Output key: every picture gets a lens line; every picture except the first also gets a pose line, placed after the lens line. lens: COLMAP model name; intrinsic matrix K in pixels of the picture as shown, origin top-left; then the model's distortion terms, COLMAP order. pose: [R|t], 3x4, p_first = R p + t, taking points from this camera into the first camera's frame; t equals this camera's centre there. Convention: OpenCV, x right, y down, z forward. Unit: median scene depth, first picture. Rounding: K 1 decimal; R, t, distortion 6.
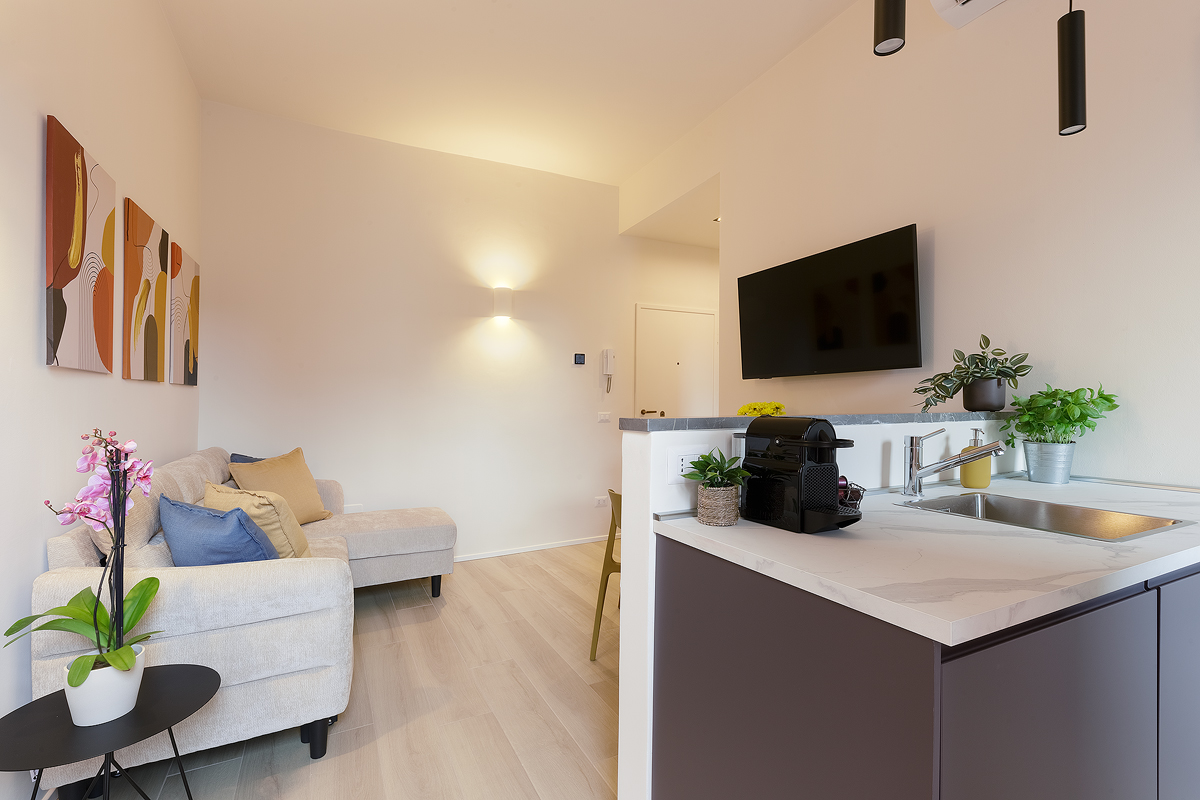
lens RADIAL K [[521.4, 0, 596.9], [0, 521.4, 381.7], [0, 0, 1]] dist [-0.000987, -0.000066]
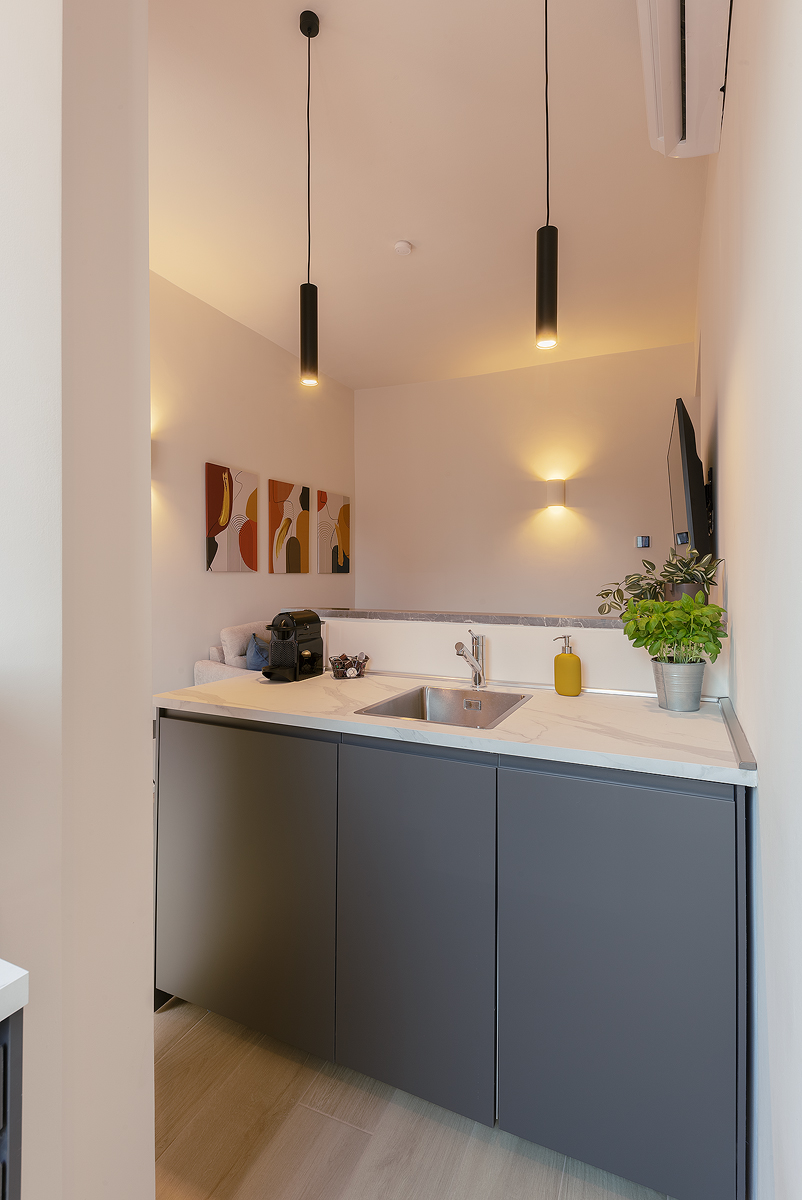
lens RADIAL K [[571.1, 0, 409.9], [0, 571.1, 557.8], [0, 0, 1]] dist [0.001336, -0.000437]
pose [[0.620950, -0.014519, -0.783716, 0.884253], [0.020477, 0.999788, -0.002298, -0.038038], [0.783583, -0.014621, 0.621116, 0.074083]]
